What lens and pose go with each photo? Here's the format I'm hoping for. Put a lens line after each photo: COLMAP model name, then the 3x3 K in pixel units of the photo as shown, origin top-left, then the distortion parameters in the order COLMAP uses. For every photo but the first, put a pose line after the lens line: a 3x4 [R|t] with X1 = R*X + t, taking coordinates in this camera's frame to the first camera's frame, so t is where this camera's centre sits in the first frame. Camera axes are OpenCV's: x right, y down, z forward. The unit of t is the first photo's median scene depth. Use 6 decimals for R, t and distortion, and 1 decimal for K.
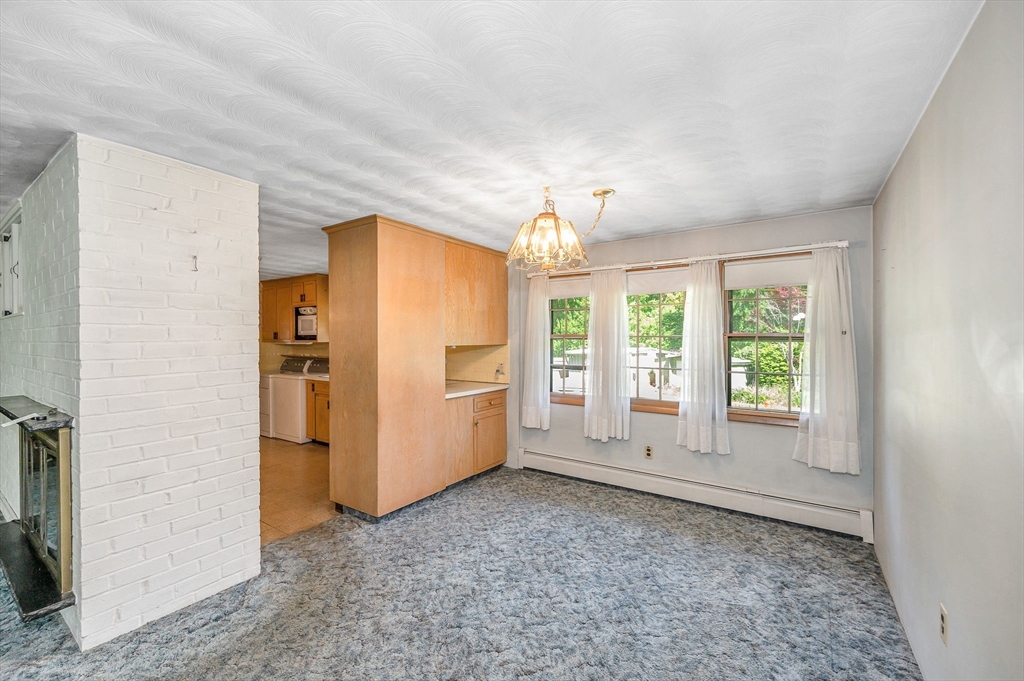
lens RADIAL K [[426.7, 0, 514.7], [0, 426.7, 342.4], [0, 0, 1]] dist [0.009320, -0.000307]
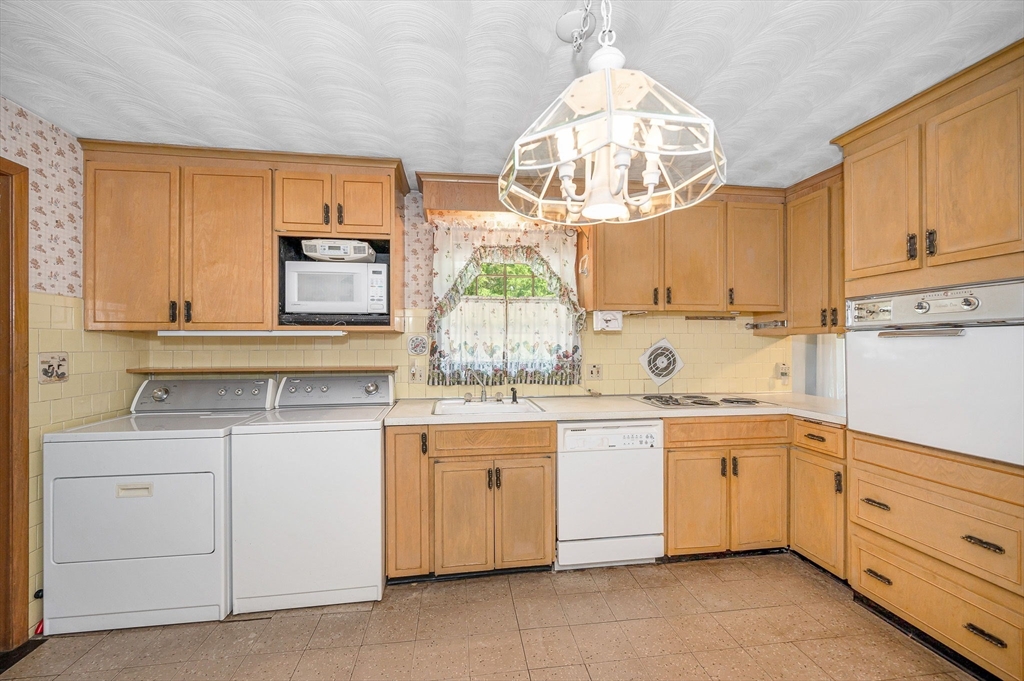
lens RADIAL K [[426.7, 0, 515.9], [0, 426.7, 341.7], [0, 0, 1]] dist [0.009320, -0.000307]
pose [[0.726636, 0.001937, 0.687020, -0.635610], [0.006668, 0.999929, -0.009872, 0.014293], [-0.686990, 0.011754, 0.726572, 0.608918]]
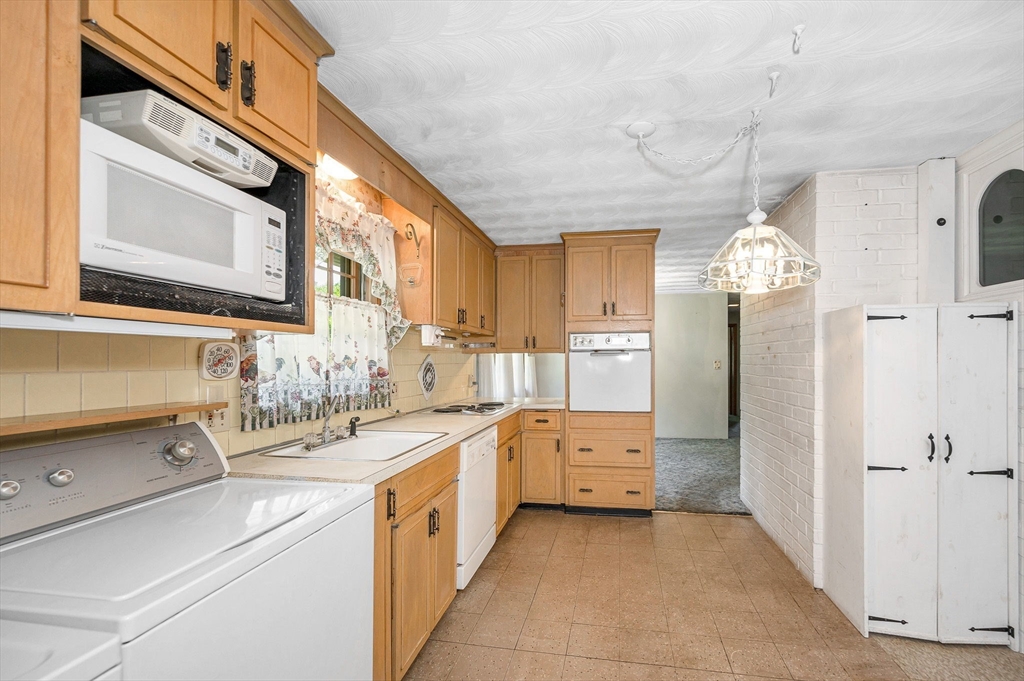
lens RADIAL K [[426.7, 0, 558.6], [0, 426.7, 360.5], [0, 0, 1]] dist [0.009320, -0.000307]
pose [[-0.453584, 0.002031, 0.891211, -0.709406], [0.009890, 0.999947, 0.002755, 0.013938], [-0.891159, 0.010064, -0.453580, 0.957554]]
